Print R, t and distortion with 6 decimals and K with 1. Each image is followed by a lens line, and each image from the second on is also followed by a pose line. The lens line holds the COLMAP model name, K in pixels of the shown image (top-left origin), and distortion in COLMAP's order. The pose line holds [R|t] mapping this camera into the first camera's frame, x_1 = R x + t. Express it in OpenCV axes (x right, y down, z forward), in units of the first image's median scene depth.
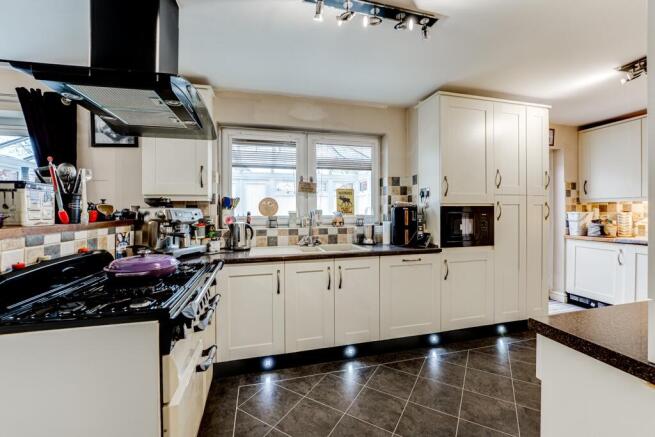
lens RADIAL K [[274.4, 0, 327.7], [0, 274.4, 209.9], [0, 0, 1]] dist [-0.003170, -0.000198]
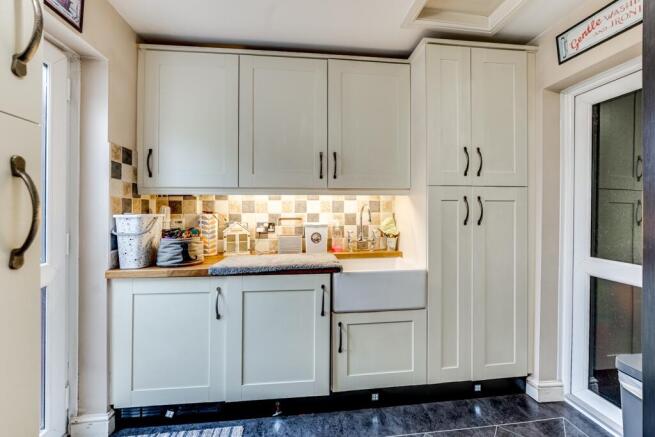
lens RADIAL K [[274.4, 0, 327.7], [0, 274.4, 209.9], [0, 0, 1]] dist [-0.003170, -0.000198]
pose [[0.153168, 0.001559, 0.988199, 0.521441], [-0.001545, 0.999998, -0.001338, 0.000920], [-0.988199, -0.001322, 0.153170, 0.625152]]
